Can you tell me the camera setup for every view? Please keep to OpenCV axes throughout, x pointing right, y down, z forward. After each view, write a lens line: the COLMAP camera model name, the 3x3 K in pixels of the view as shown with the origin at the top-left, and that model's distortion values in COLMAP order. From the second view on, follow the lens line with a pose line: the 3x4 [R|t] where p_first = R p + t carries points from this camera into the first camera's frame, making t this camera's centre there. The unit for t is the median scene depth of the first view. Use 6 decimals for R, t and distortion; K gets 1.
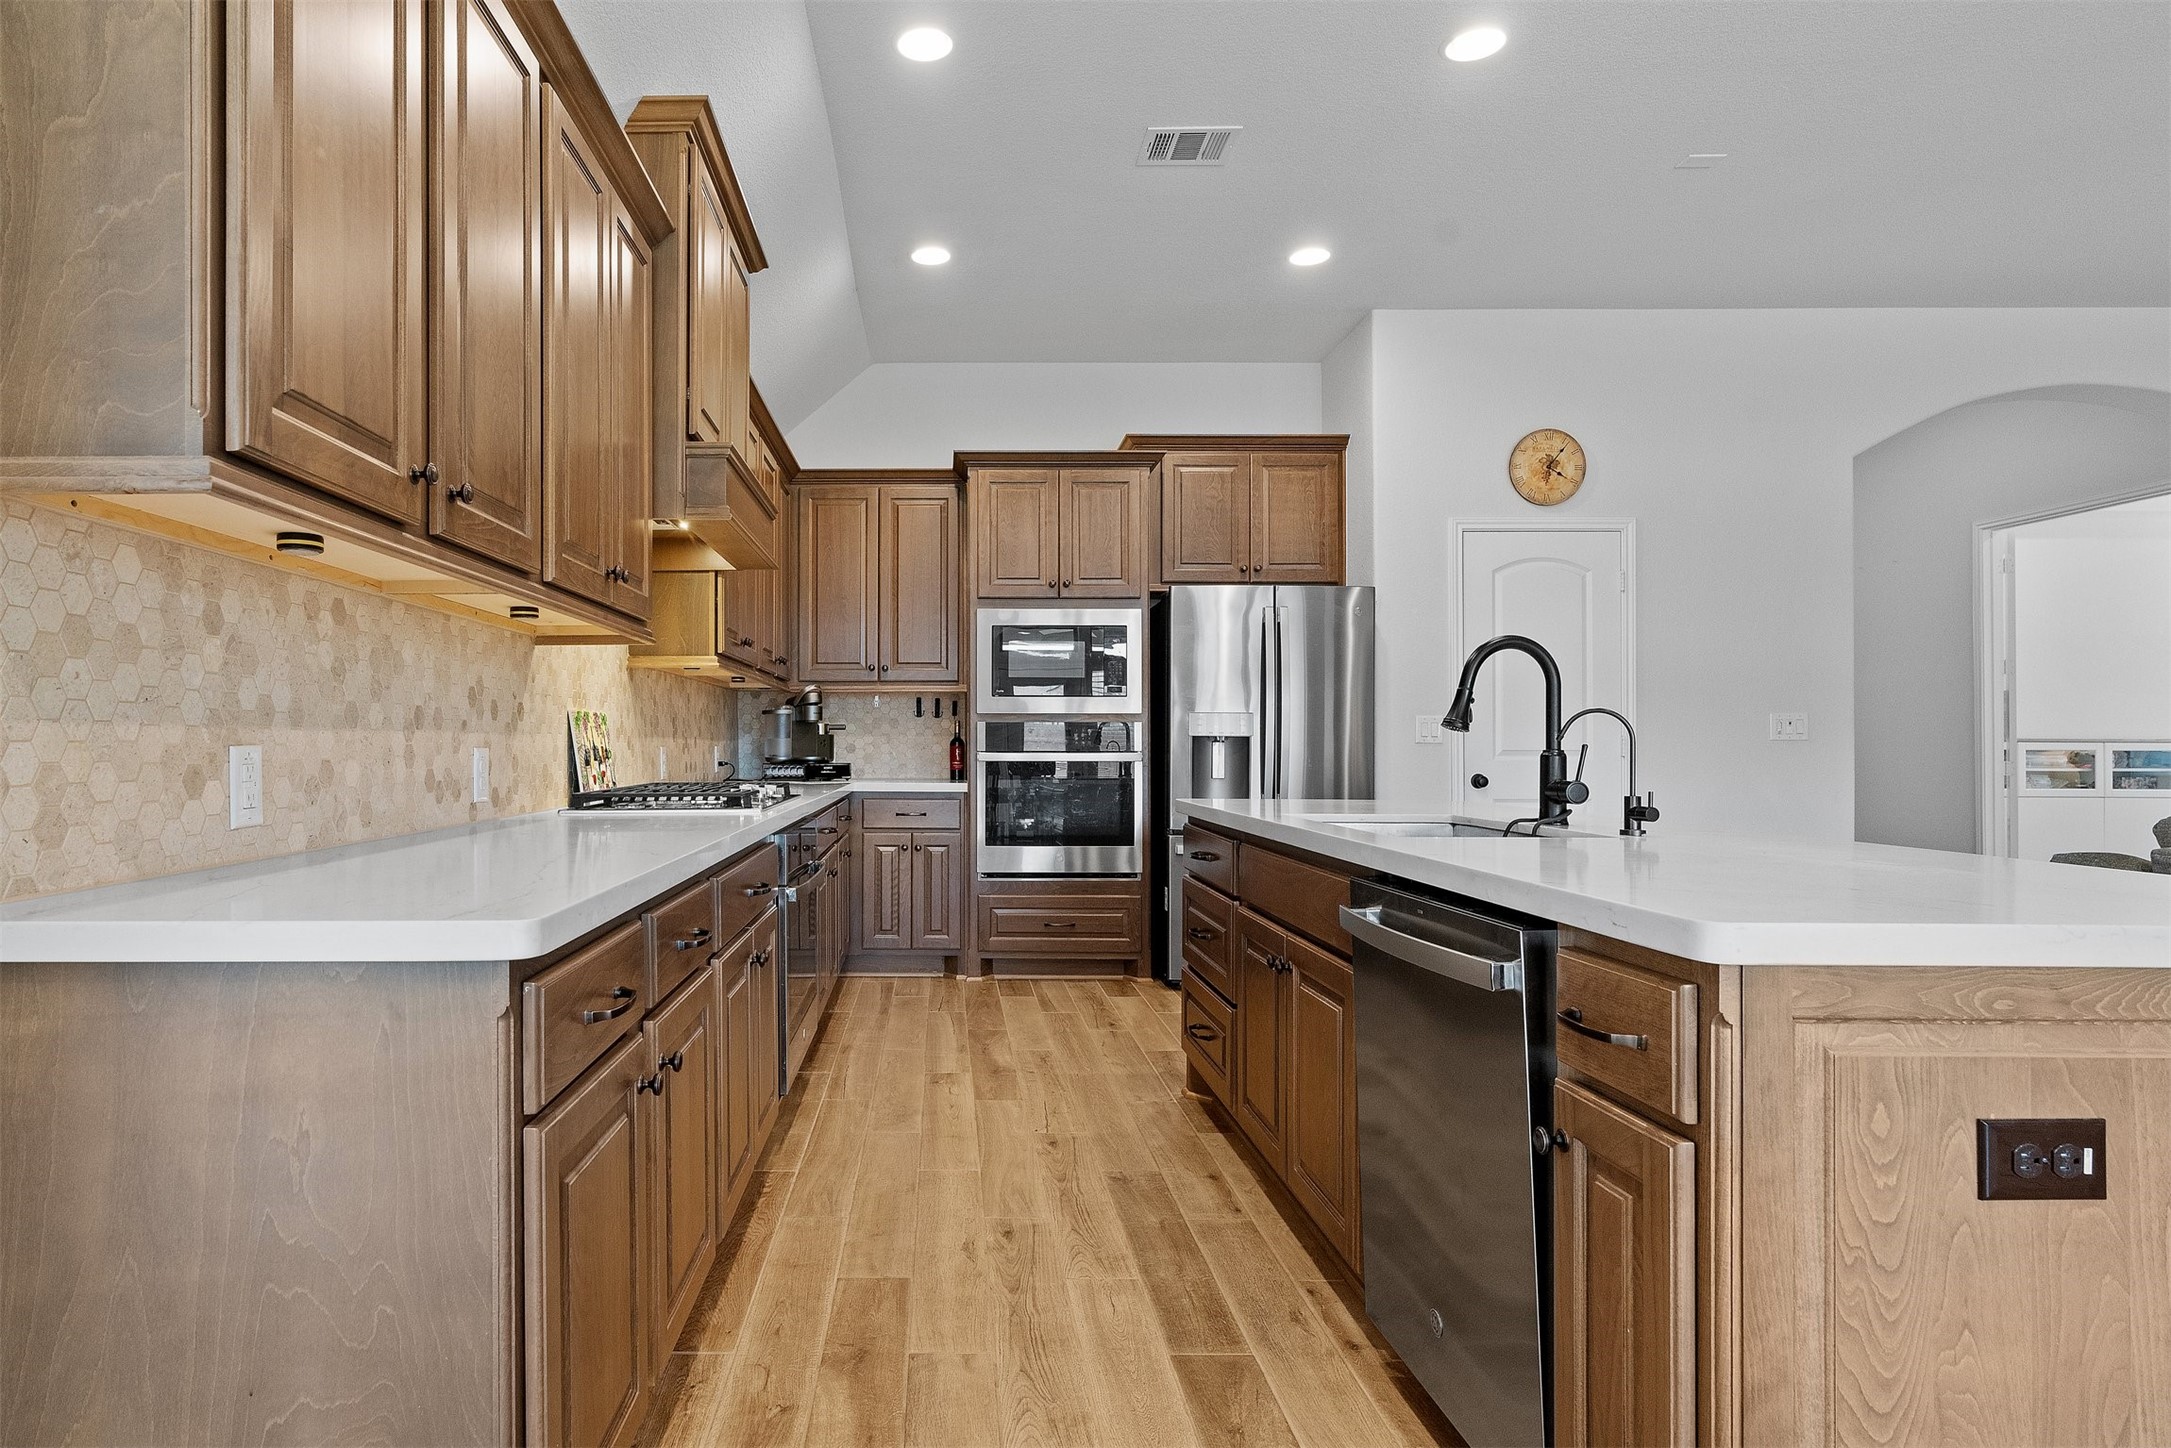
lens RADIAL K [[1186.6, 0, 928.8], [0, 1186.6, 737.7], [0, 0, 1]] dist [-0.001411, 0.001999]
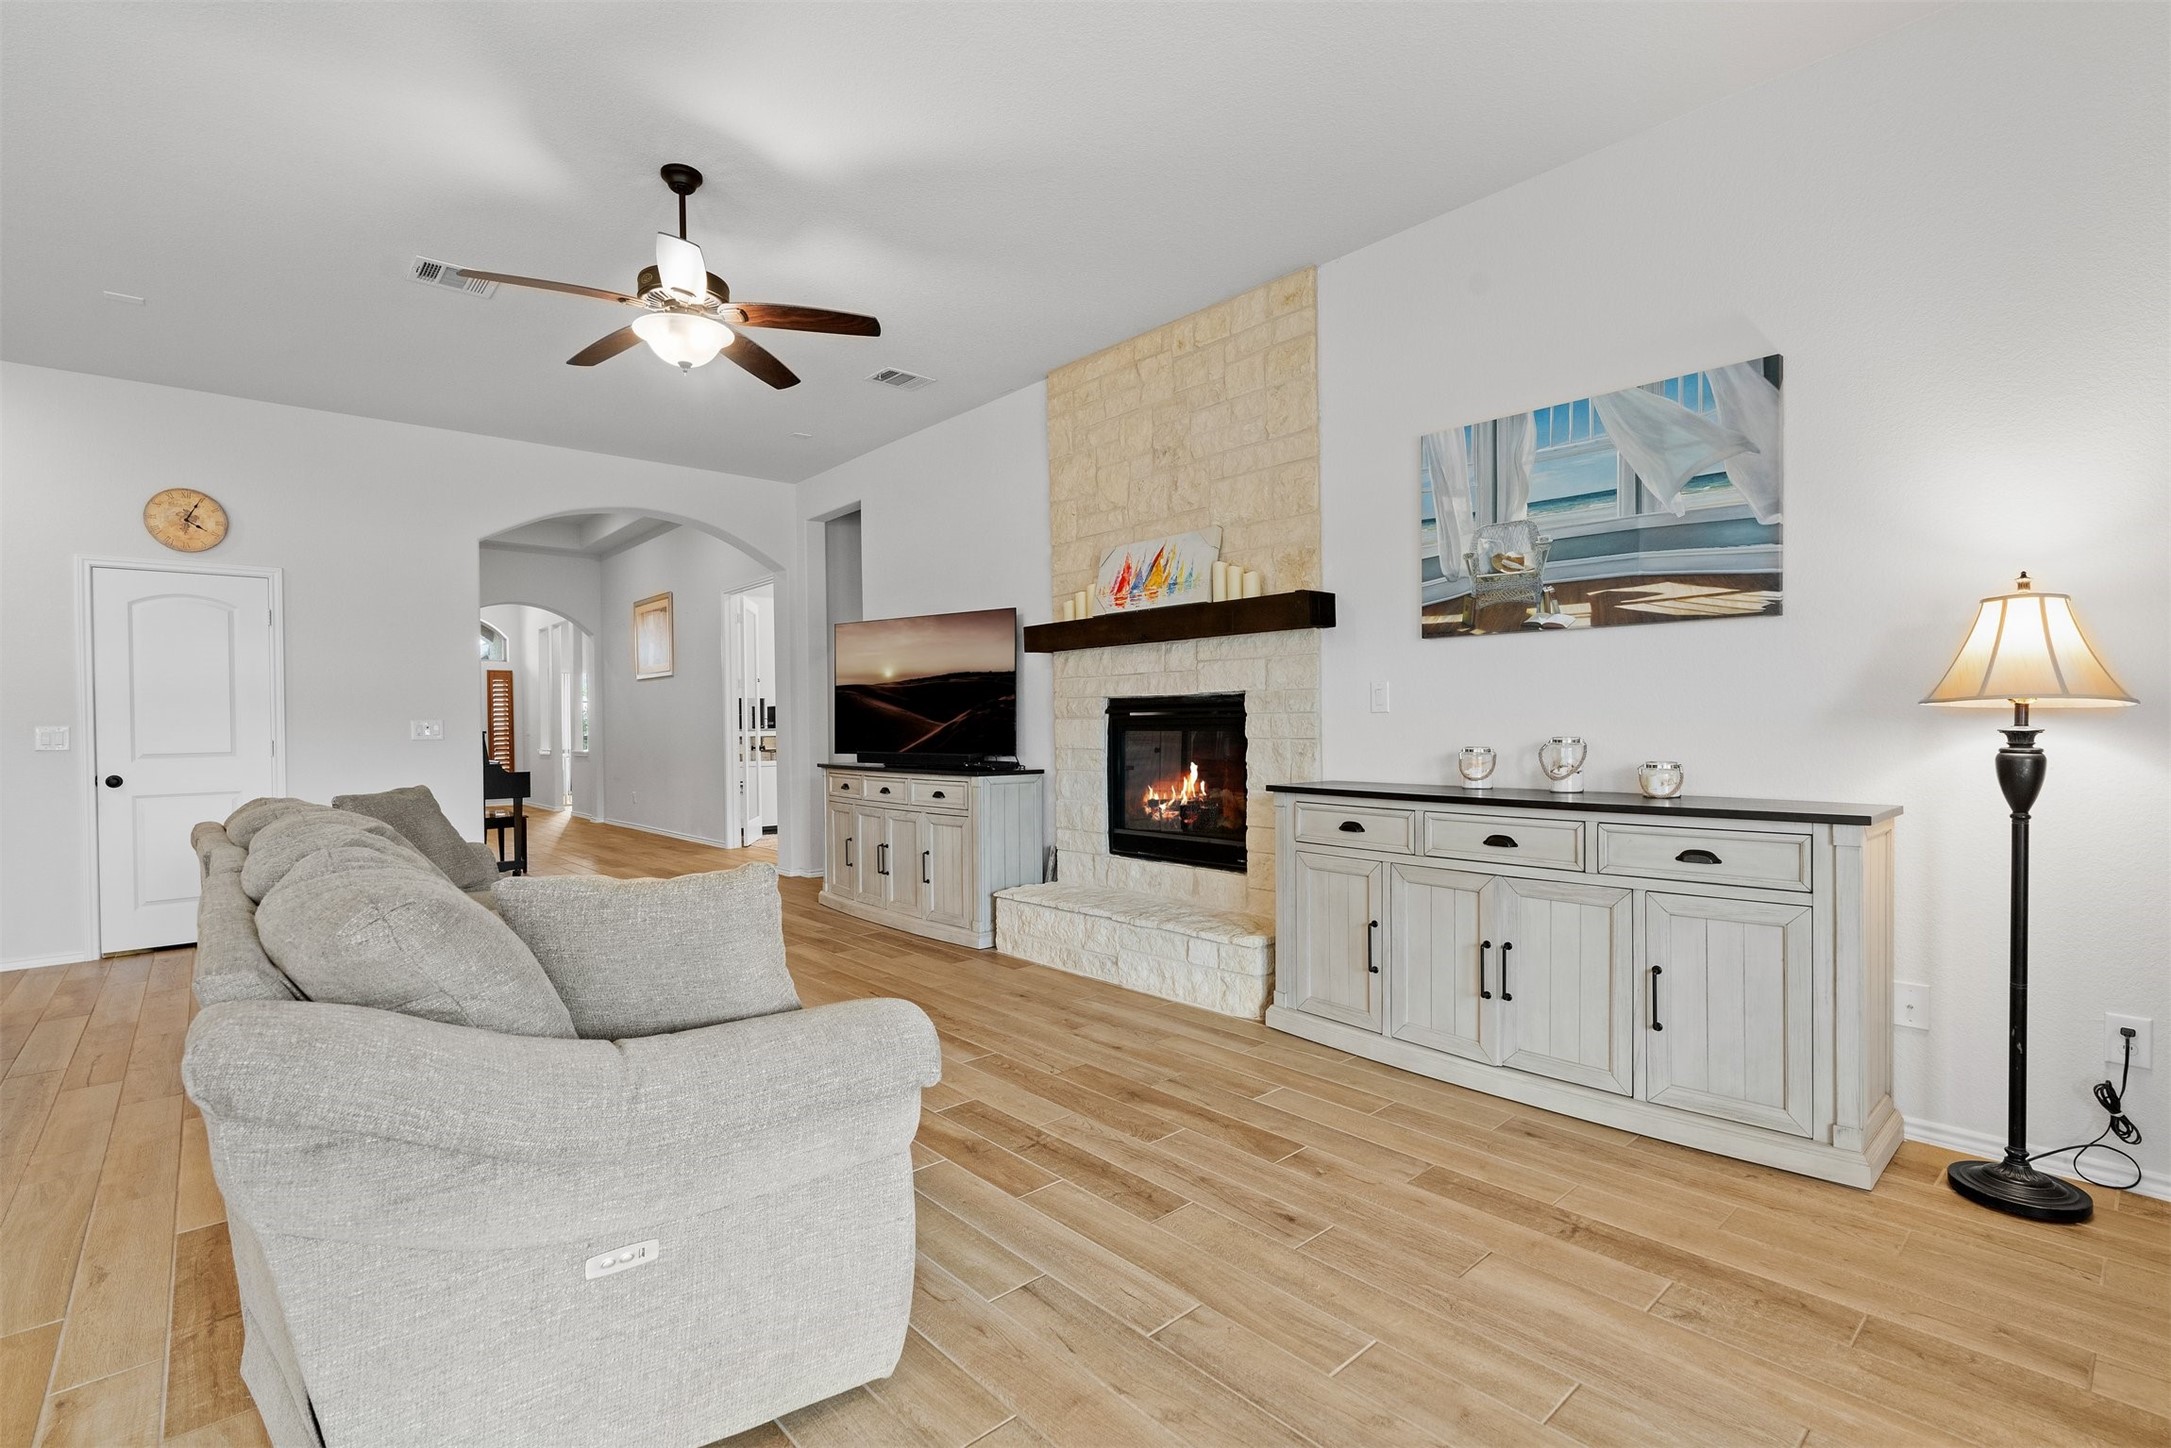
lens RADIAL K [[989.2, 0, 1082.1], [0, 989.2, 733.3], [0, 0, 1]] dist [-0.010592, 0.001217]
pose [[0.738206, -0.020744, 0.674256, 1.287302], [0.012934, 0.999779, 0.016599, -0.036970], [-0.674451, -0.003533, 0.738311, -0.896577]]
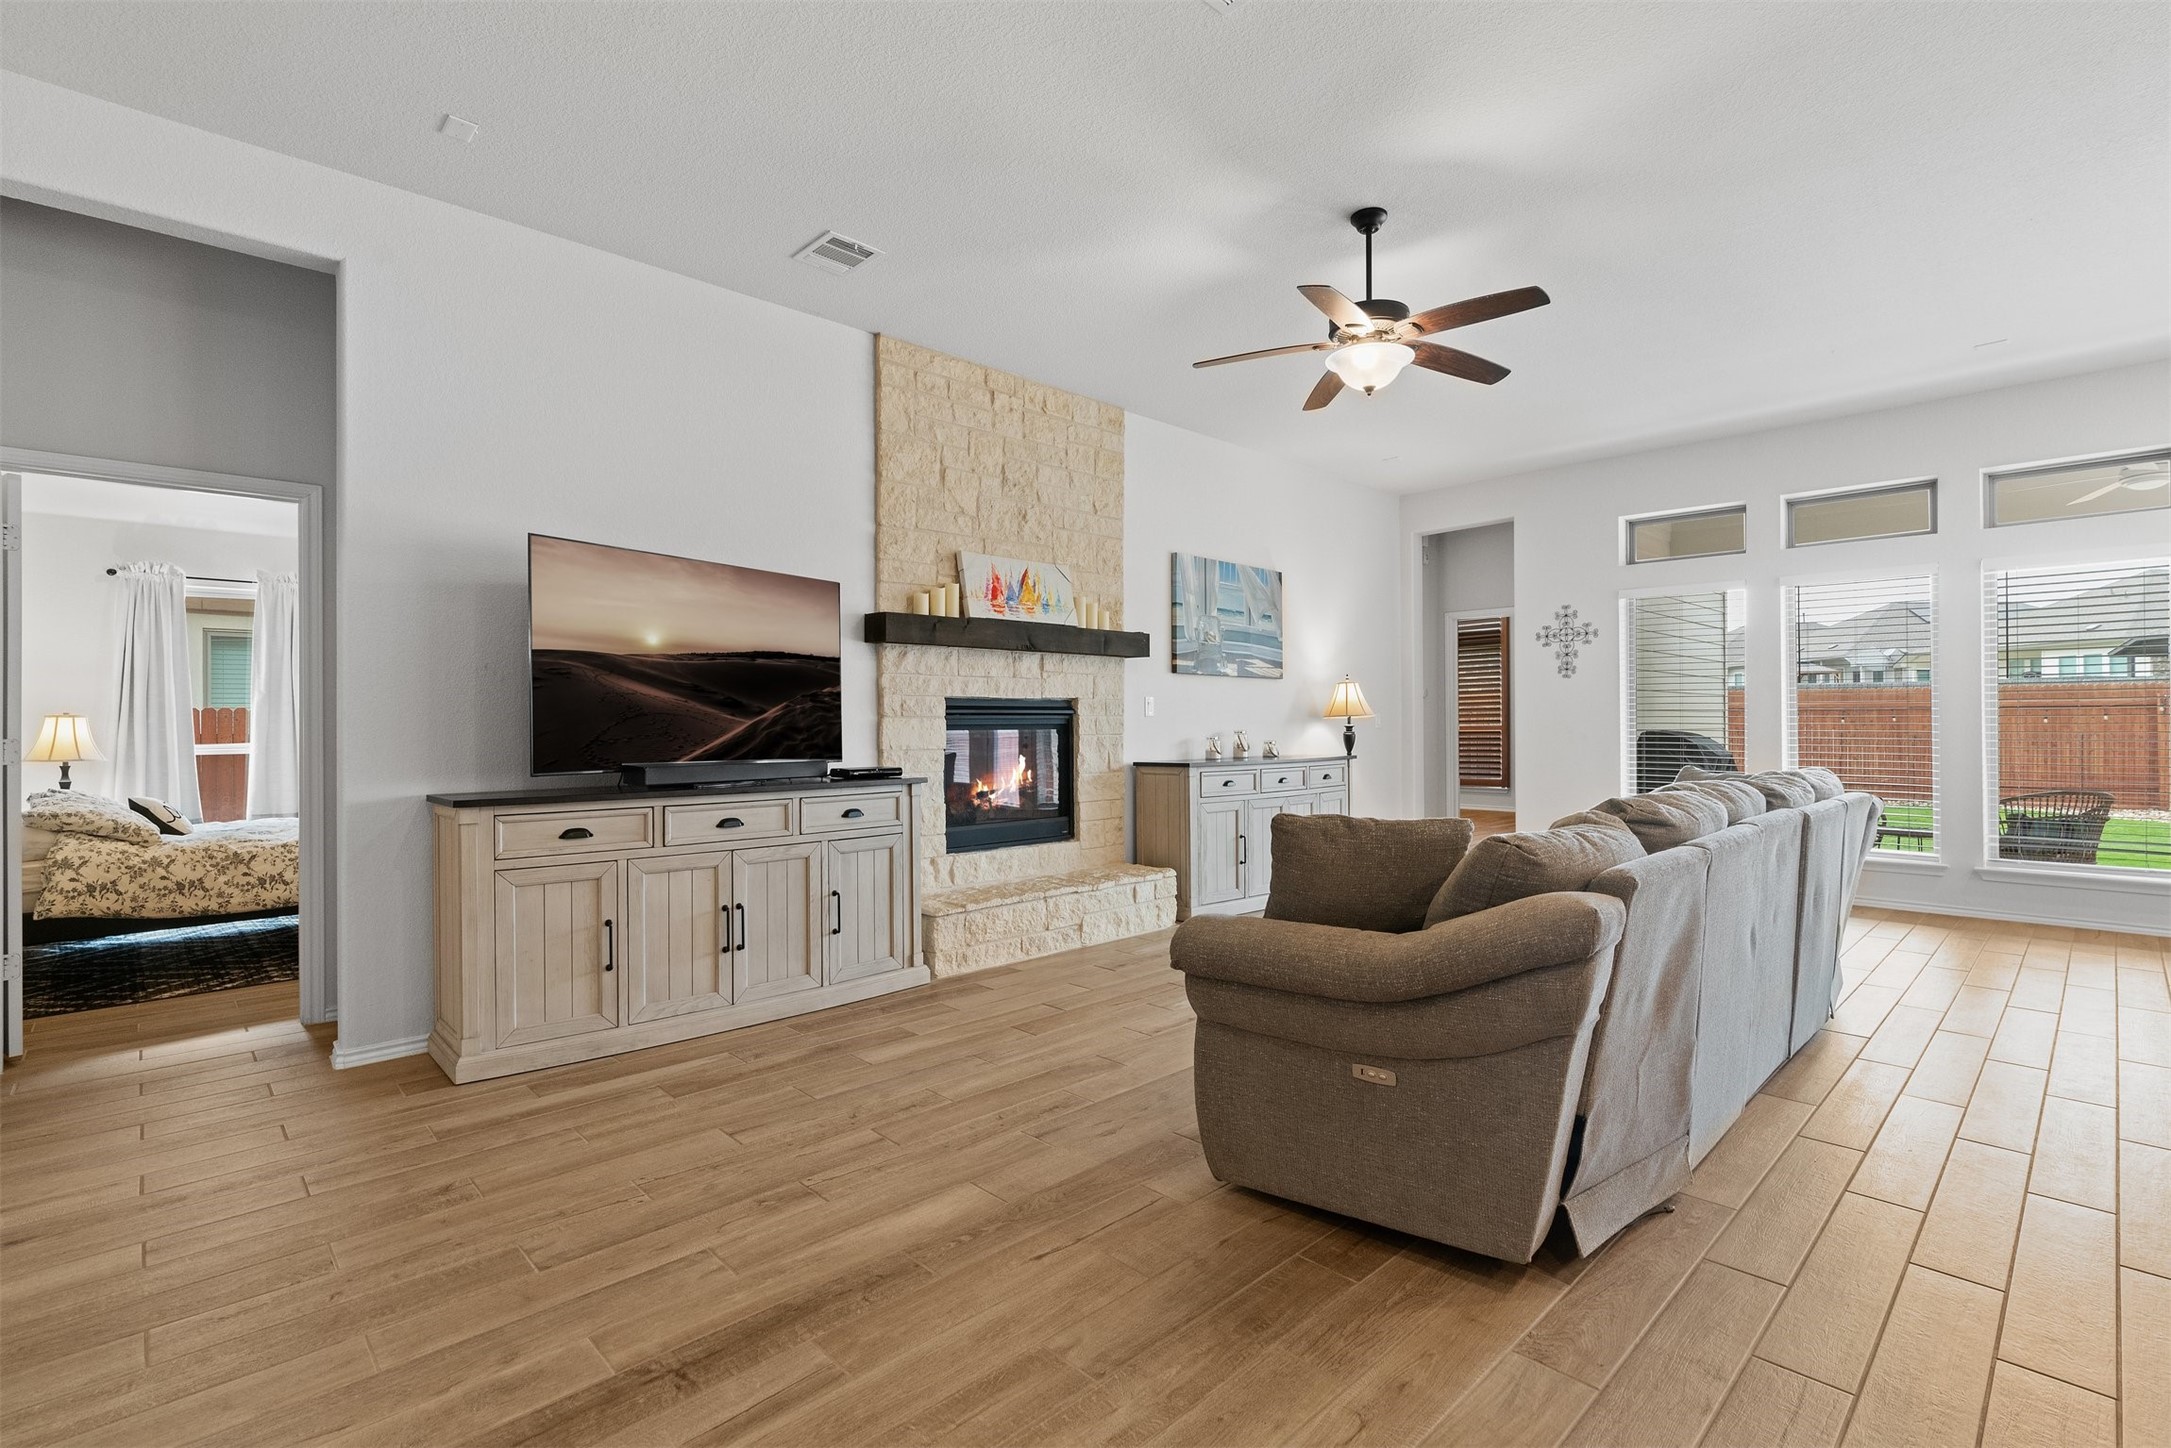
lens RADIAL K [[998.6, 0, 1082.3], [0, 998.6, 719.1], [0, 0, 1]] dist [-0.003144, 0.000512]
pose [[-0.699796, 0.001333, 0.714342, 0.995806], [-0.000200, 0.999998, -0.002062, -0.024409], [-0.714343, -0.001586, -0.699794, 2.251225]]
